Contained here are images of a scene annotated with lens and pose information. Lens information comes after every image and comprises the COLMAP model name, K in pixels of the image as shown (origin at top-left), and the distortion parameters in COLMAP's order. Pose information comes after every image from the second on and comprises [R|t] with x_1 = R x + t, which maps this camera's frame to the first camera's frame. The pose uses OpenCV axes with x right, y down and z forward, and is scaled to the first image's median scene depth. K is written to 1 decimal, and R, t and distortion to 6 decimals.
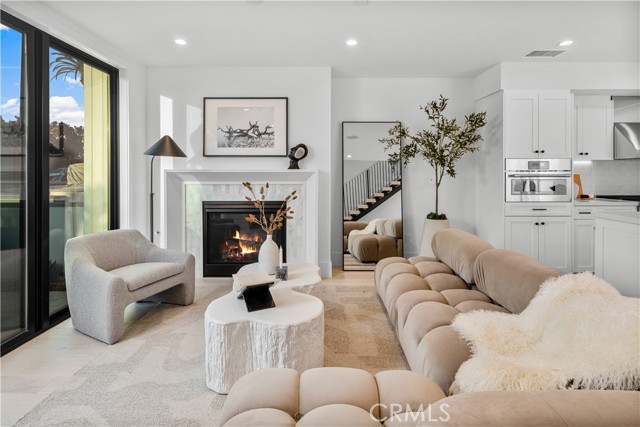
lens RADIAL K [[317.3, 0, 320.1], [0, 317.3, 176.4], [0, 0, 1]] dist [0.000437, -0.003269]
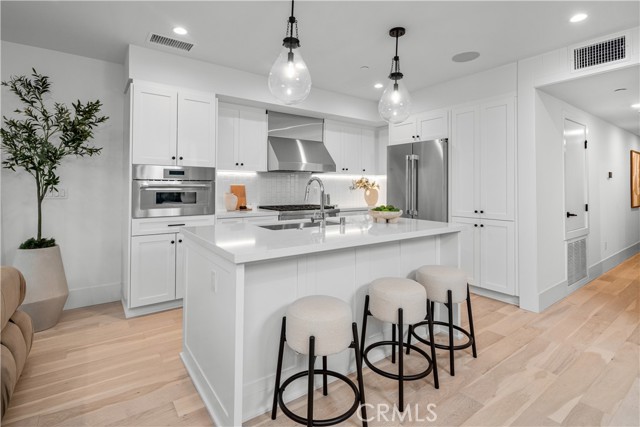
lens RADIAL K [[317.3, 0, 315.2], [0, 317.3, 182.0], [0, 0, 1]] dist [0.000437, -0.003269]
pose [[0.804120, 0.014212, 0.594298, 0.462939], [-0.001921, 0.999771, -0.021310, 0.004735], [-0.594464, 0.015994, 0.803963, 0.076604]]
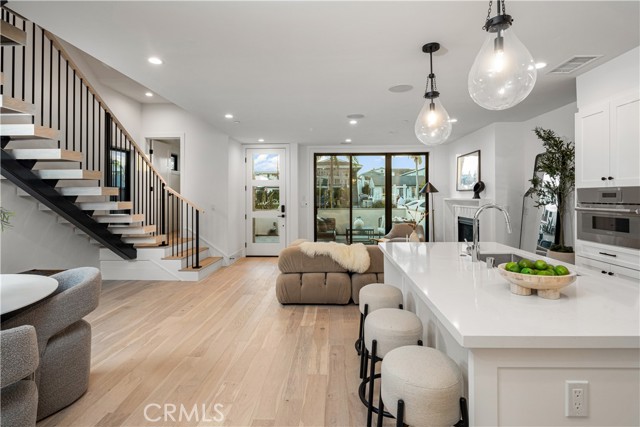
lens RADIAL K [[317.3, 0, 321.2], [0, 317.3, 194.6], [0, 0, 1]] dist [0.000437, -0.003269]
pose [[-0.051608, -0.003094, -0.998663, 1.424121], [0.003049, 0.999990, -0.003256, -0.037488], [0.998663, -0.003213, -0.051598, 0.337302]]
